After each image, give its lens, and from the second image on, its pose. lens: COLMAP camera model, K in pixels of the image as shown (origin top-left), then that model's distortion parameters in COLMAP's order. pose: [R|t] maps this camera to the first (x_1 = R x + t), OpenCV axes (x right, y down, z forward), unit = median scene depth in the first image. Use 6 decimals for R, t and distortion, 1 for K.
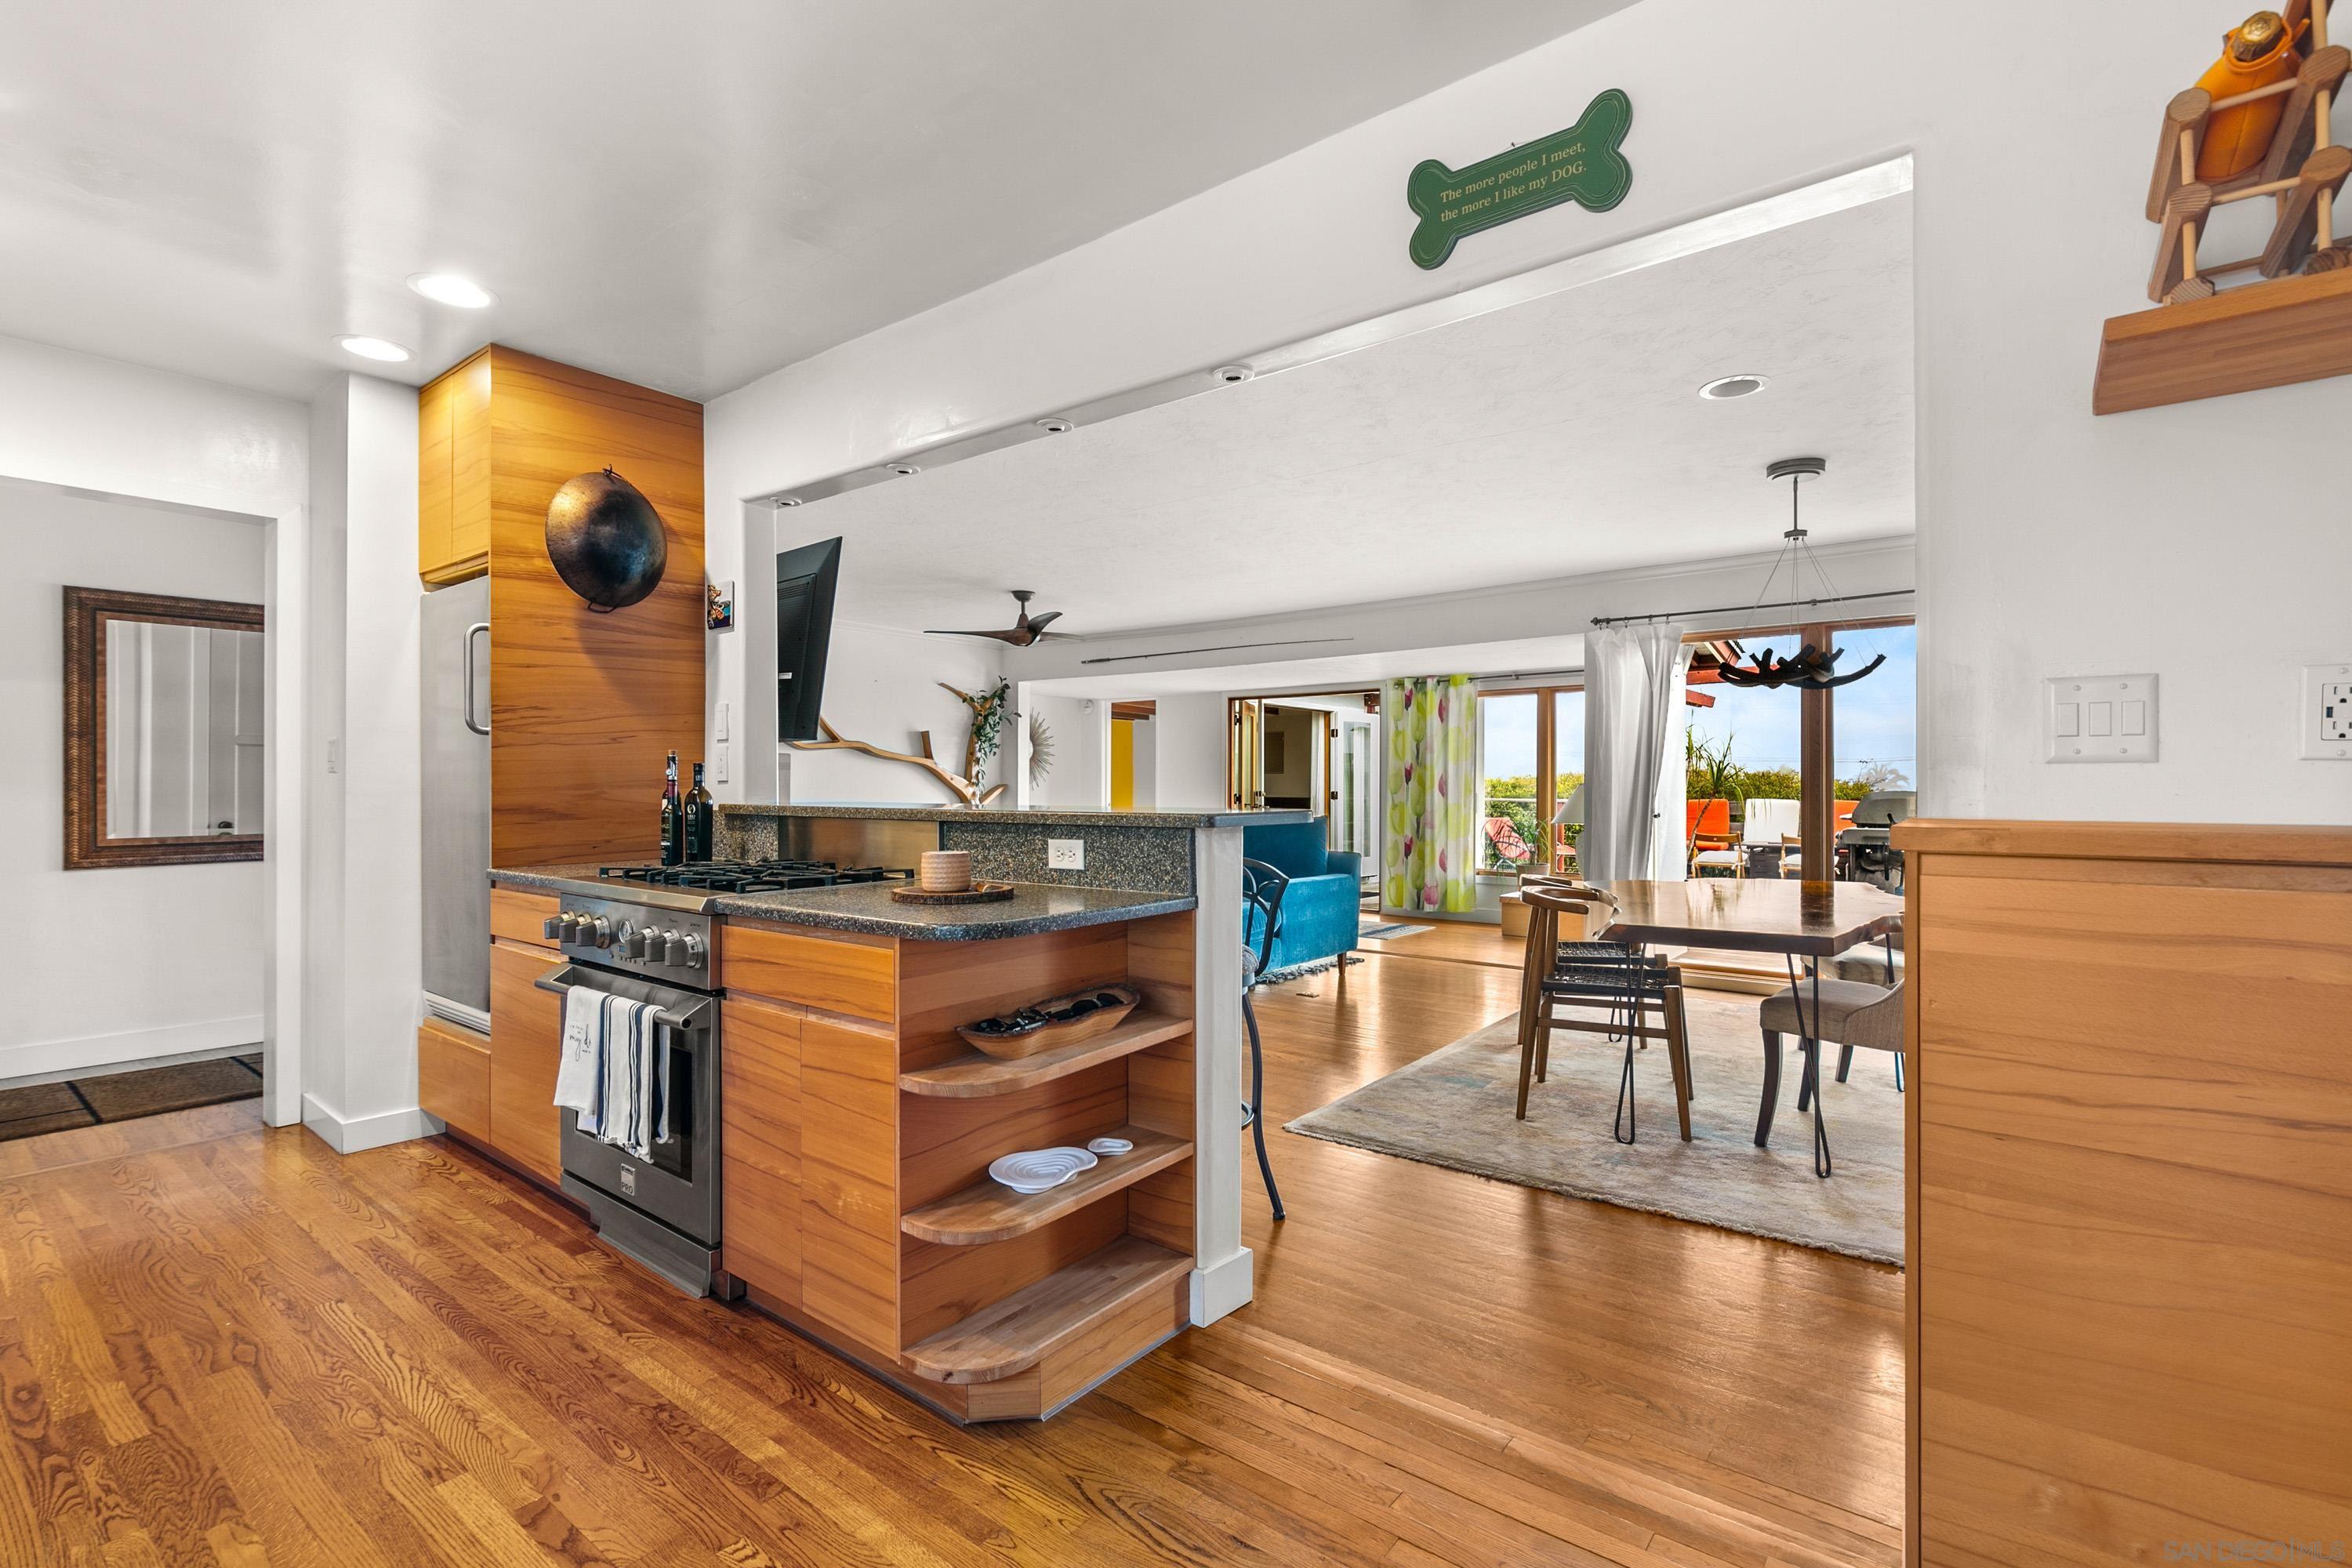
lens RADIAL K [[1102.1, 0, 1186.2], [0, 1102.1, 780.0], [0, 0, 1]] dist [0.004334, -0.000949]
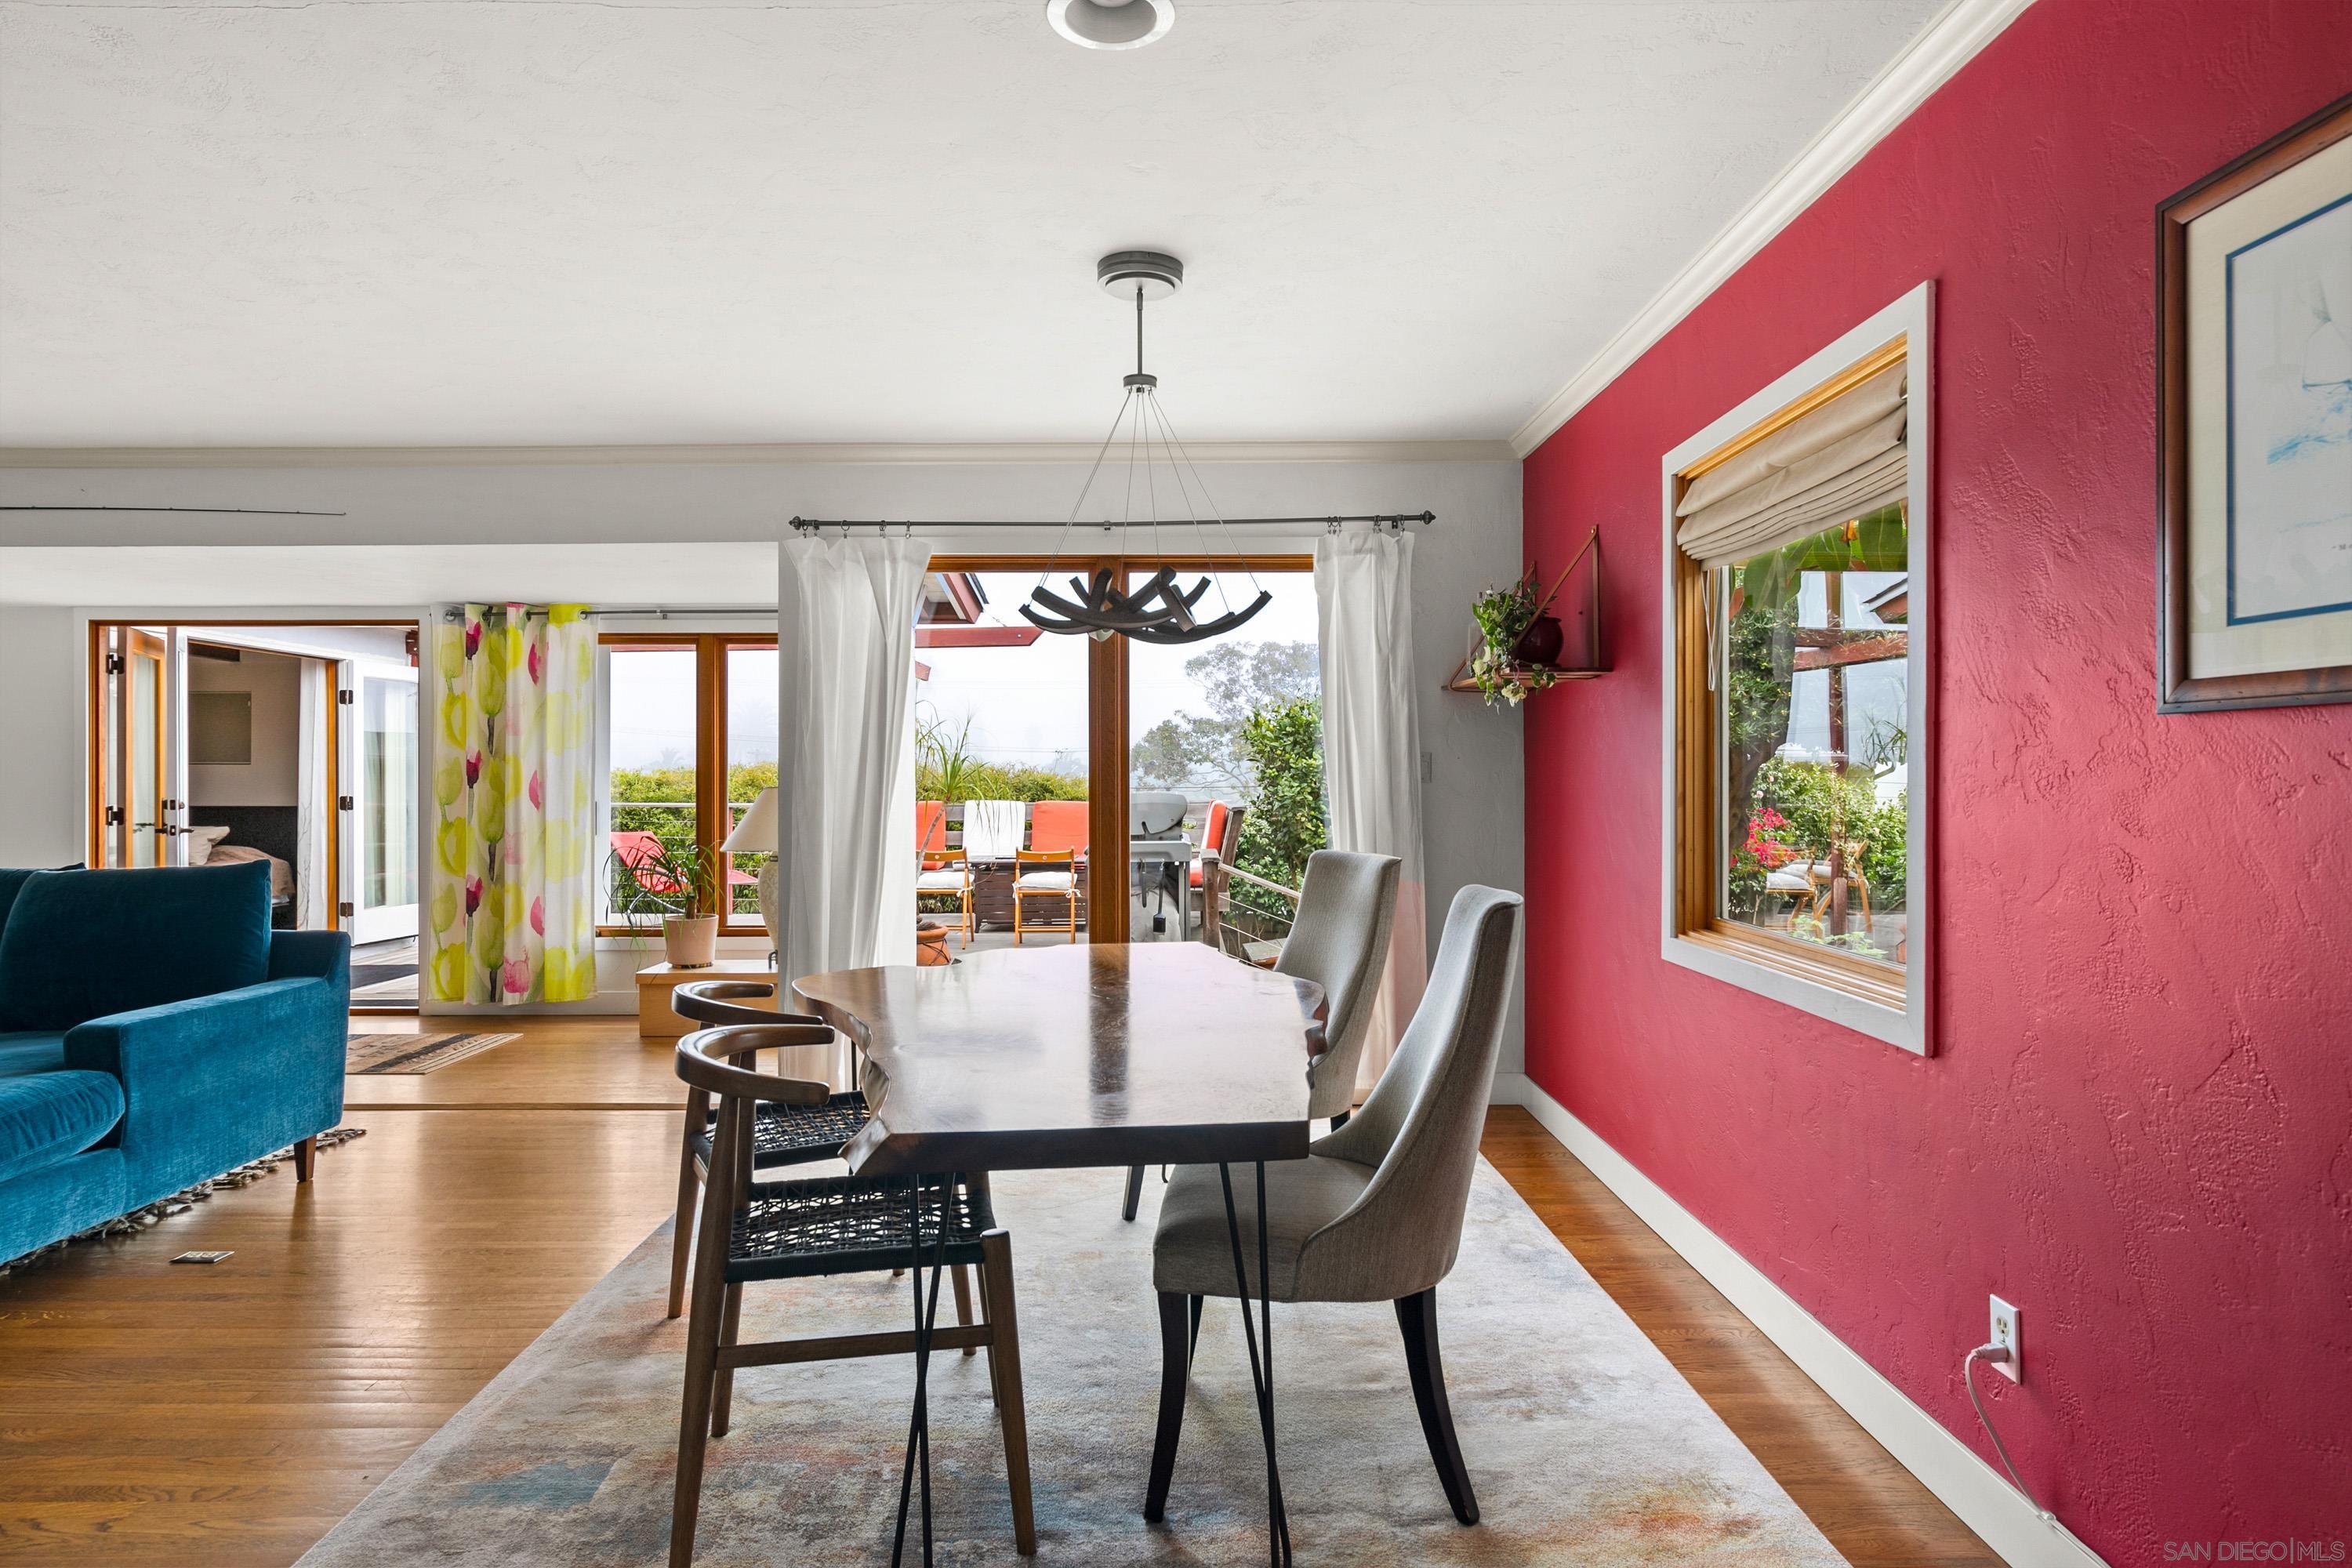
lens RADIAL K [[1314.6, 0, 1162.1], [0, 1314.6, 791.9], [0, 0, 1]] dist [0.007496, -0.003429]
pose [[0.794209, -0.007916, 0.607593, 0.068654], [-0.003065, 0.999850, 0.017033, -0.006762], [-0.607637, -0.015390, 0.794066, 0.229855]]
